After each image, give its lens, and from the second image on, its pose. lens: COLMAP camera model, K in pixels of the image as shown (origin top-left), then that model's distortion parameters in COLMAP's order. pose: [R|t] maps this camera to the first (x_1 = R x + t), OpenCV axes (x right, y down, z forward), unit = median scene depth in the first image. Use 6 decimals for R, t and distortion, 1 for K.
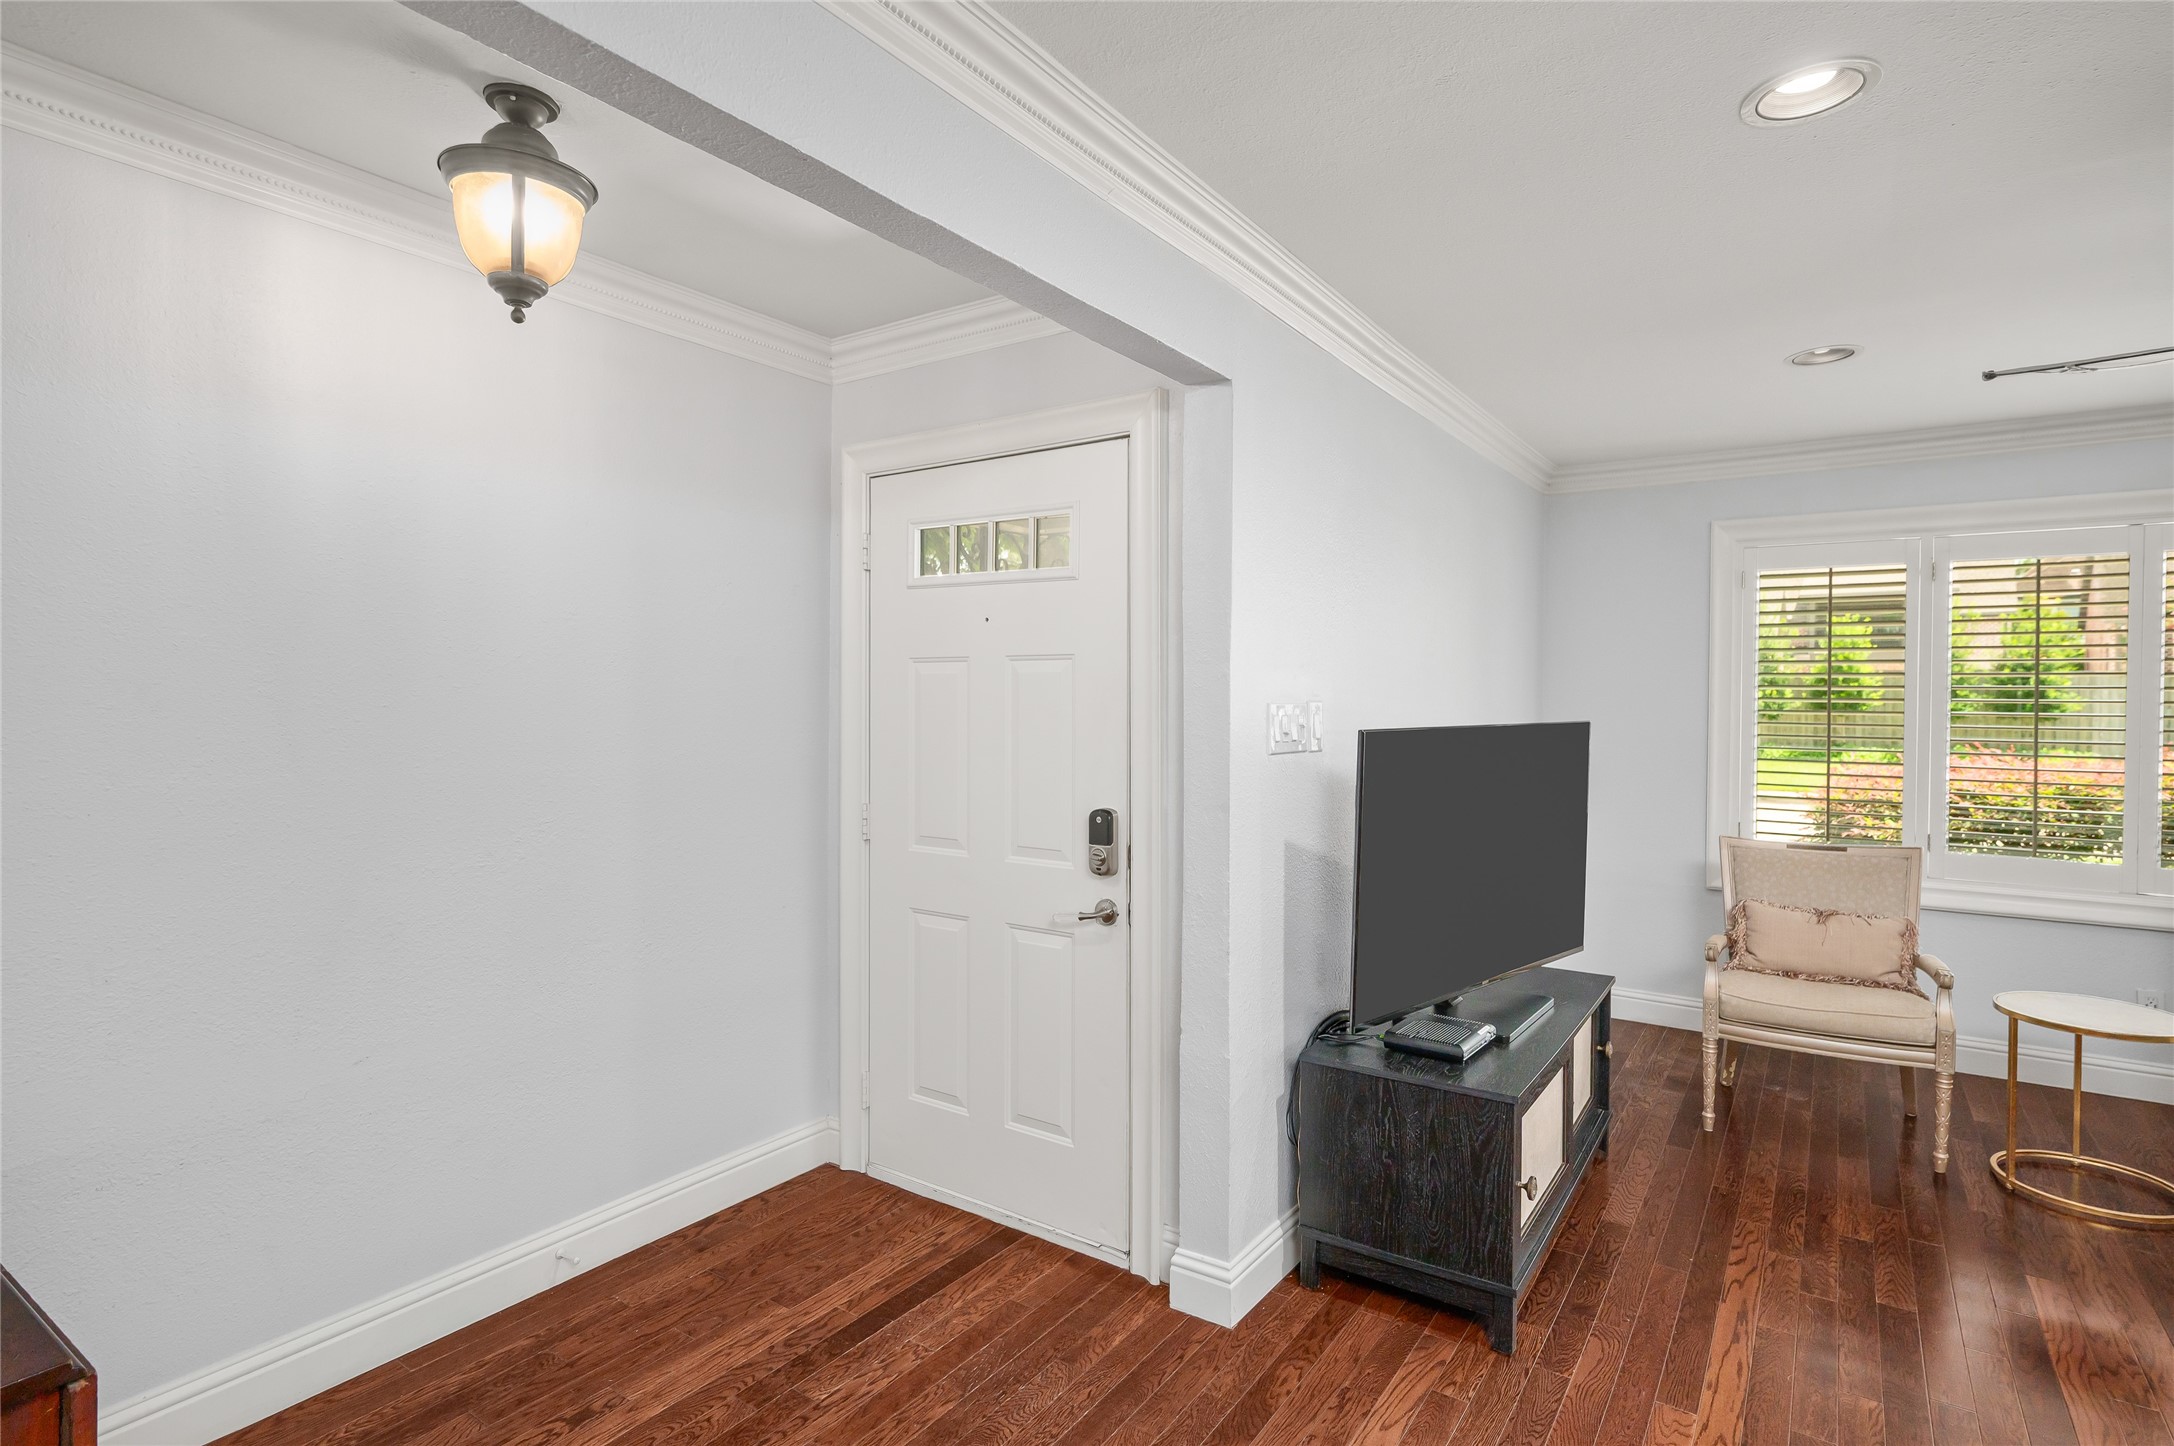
lens RADIAL K [[1111.8, 0, 1123.5], [0, 1111.8, 707.4], [0, 0, 1]] dist [-0.010848, 0.001414]
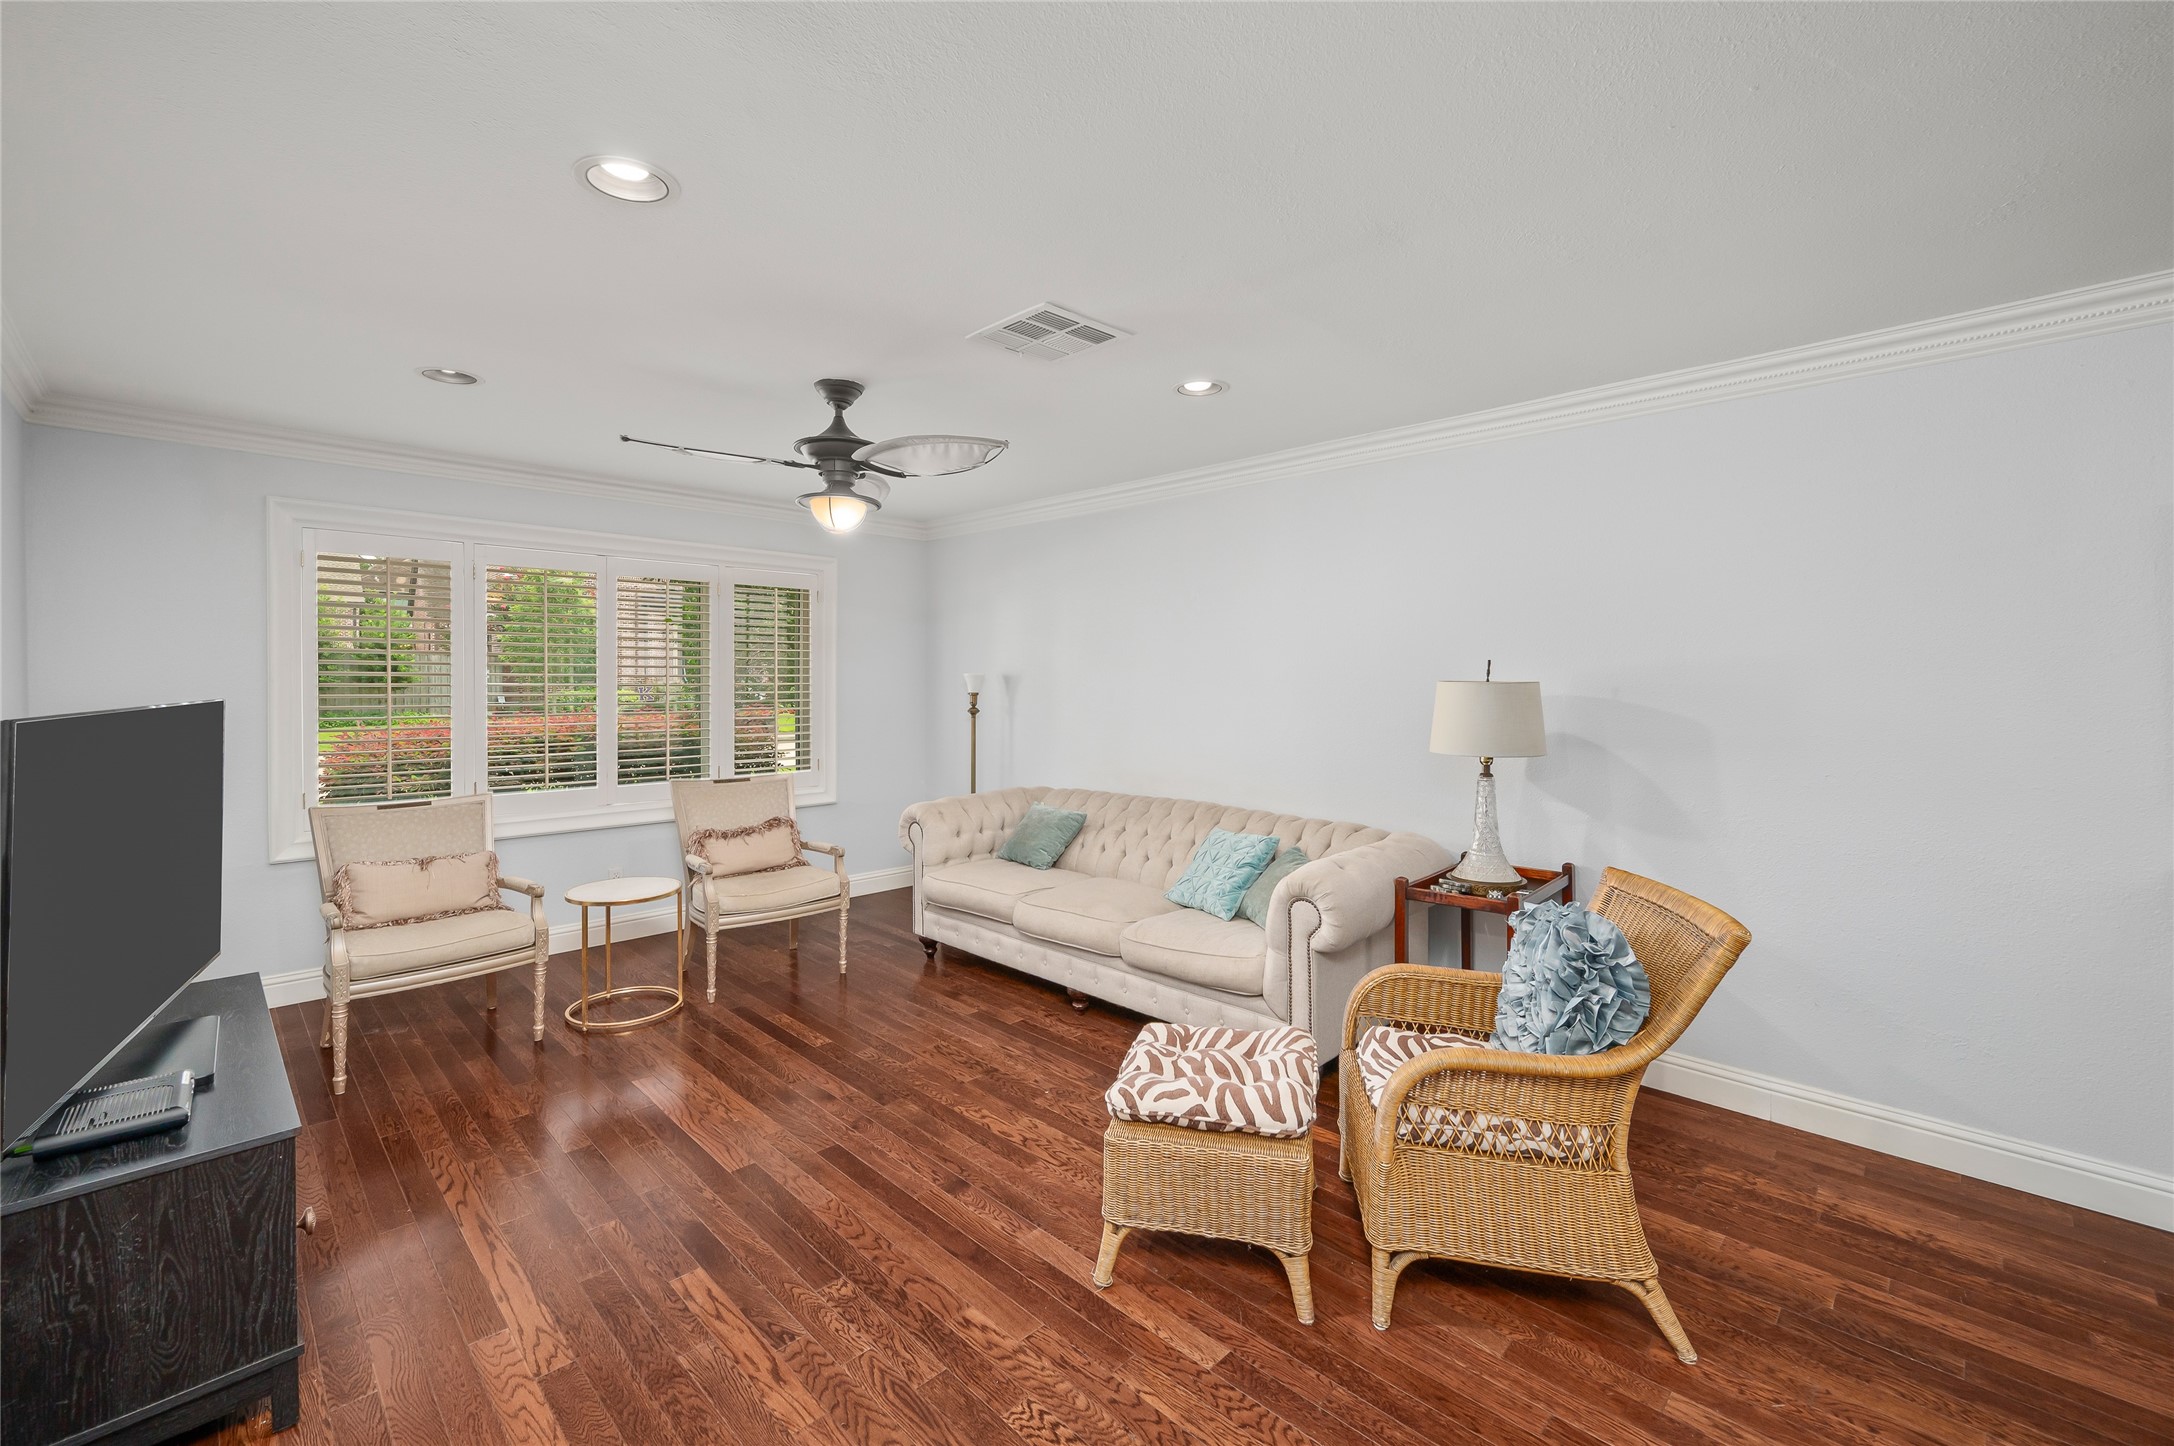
lens RADIAL K [[875.9, 0, 1086.3], [0, 875.9, 675.8], [0, 0, 1]] dist [-0.000986, -0.000684]
pose [[0.186664, -0.000797, 0.982423, -0.152384], [0.004255, 0.999991, 0.000002, -0.003653], [-0.982415, 0.004180, 0.186666, 0.180596]]
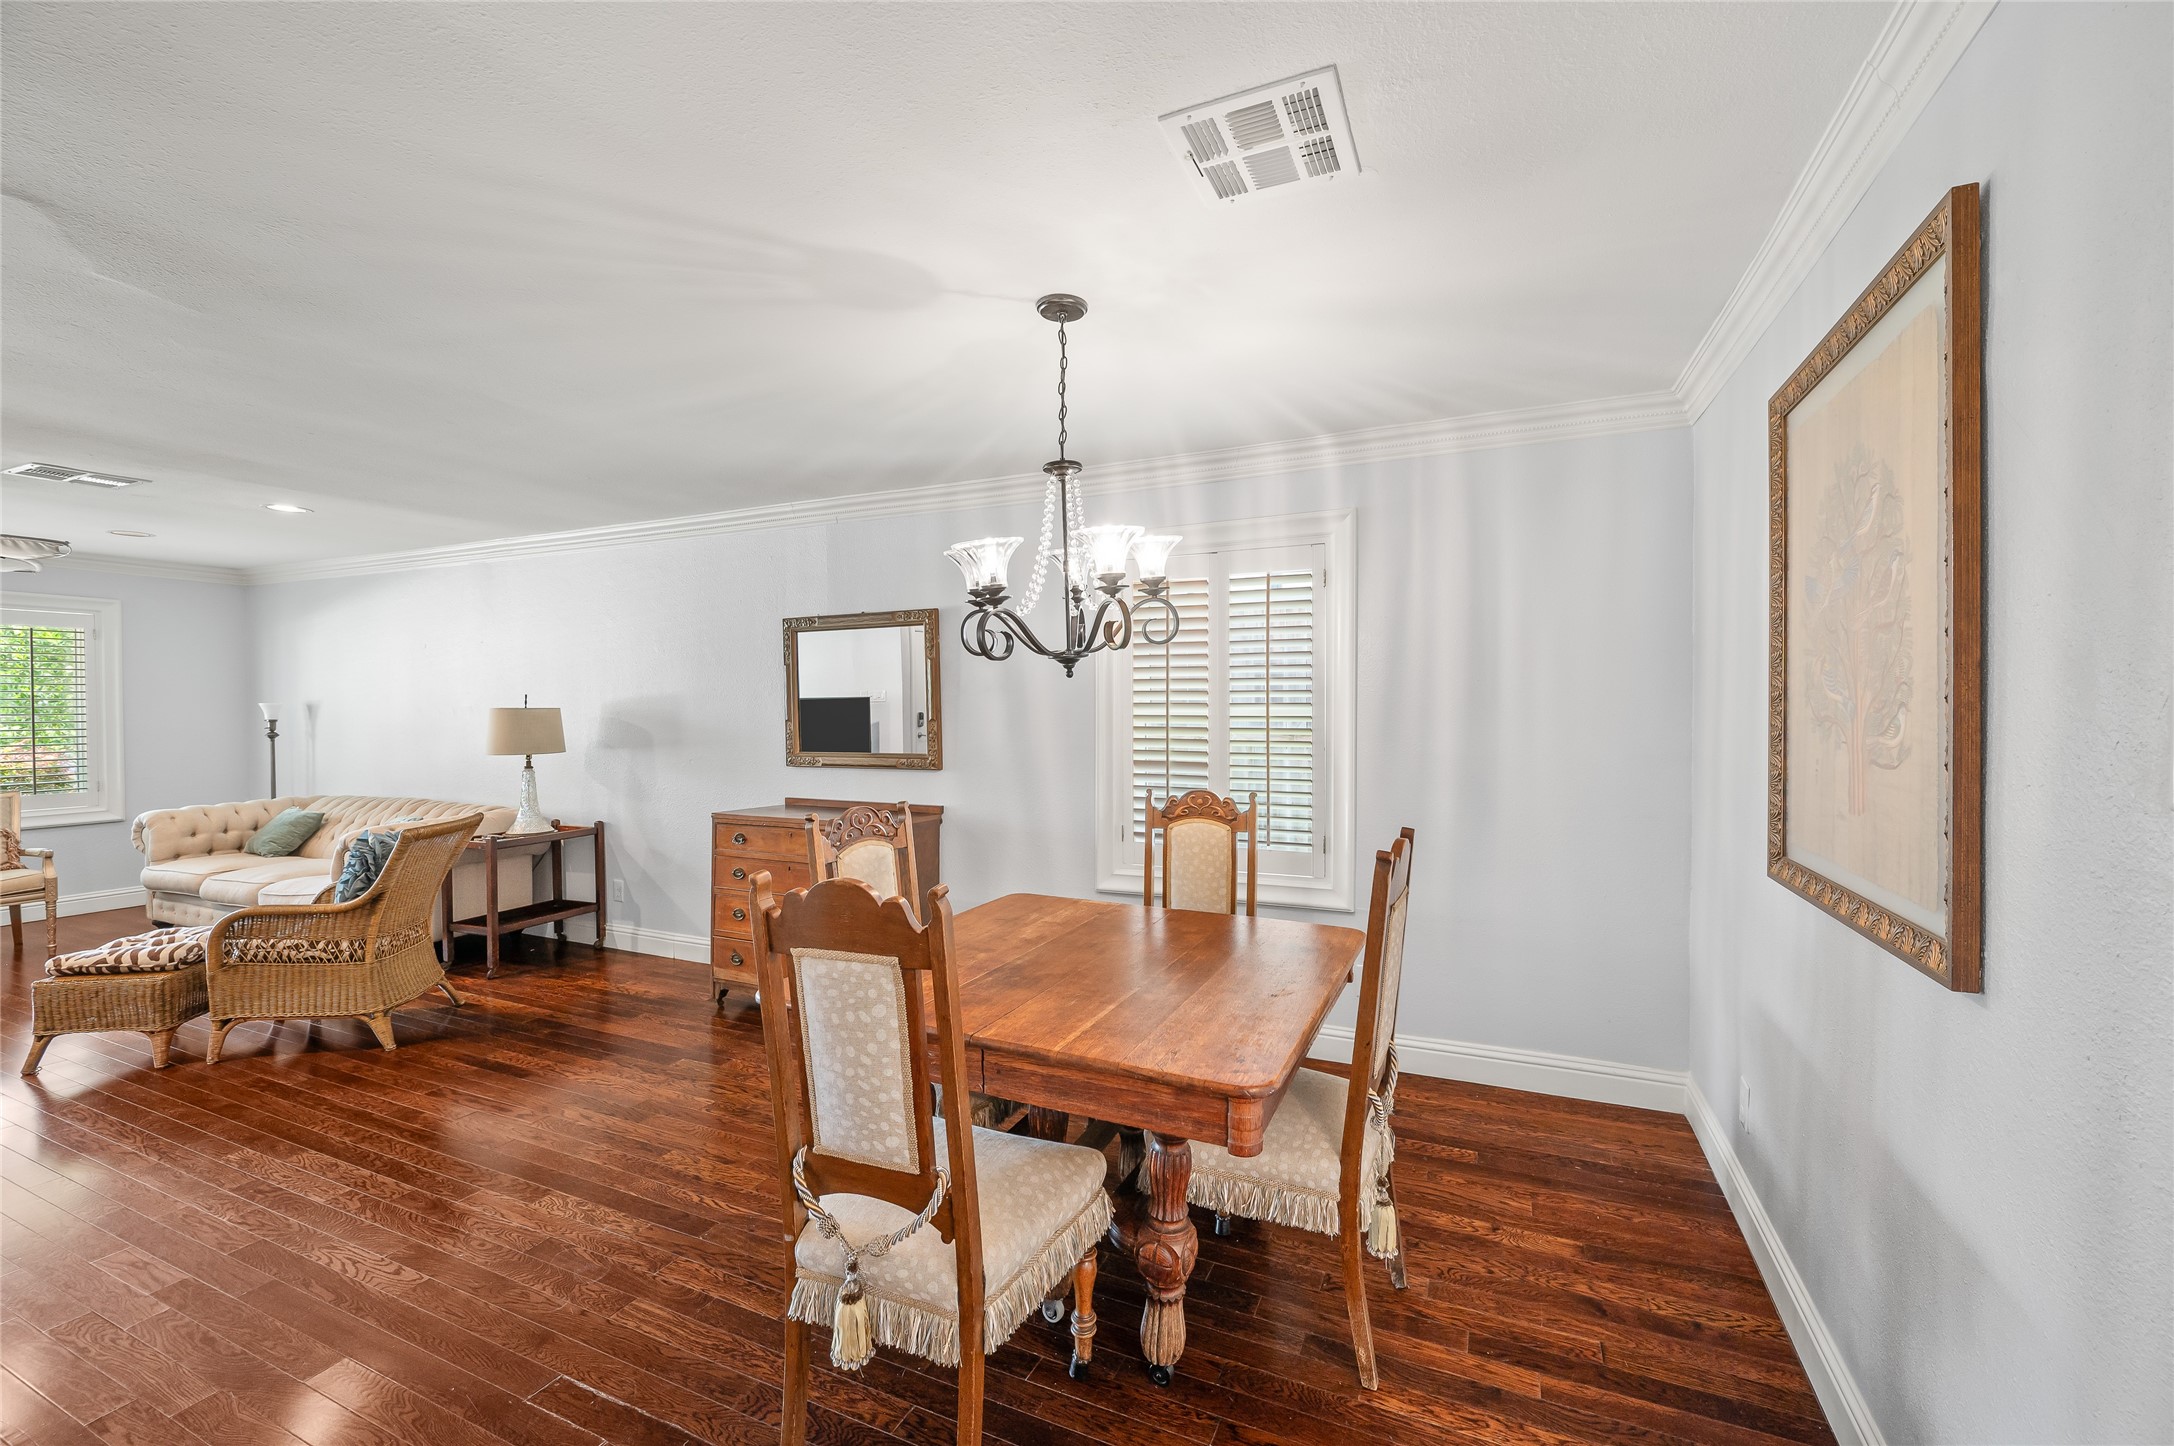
lens RADIAL K [[875.9, 0, 1165.5], [0, 875.9, 711.7], [0, 0, 1]] dist [-0.000986, -0.000684]
pose [[-0.174238, -0.013767, 0.984607, -0.829903], [0.009575, 0.999831, 0.015674, -0.001651], [-0.984657, 0.012159, -0.174077, -0.934348]]
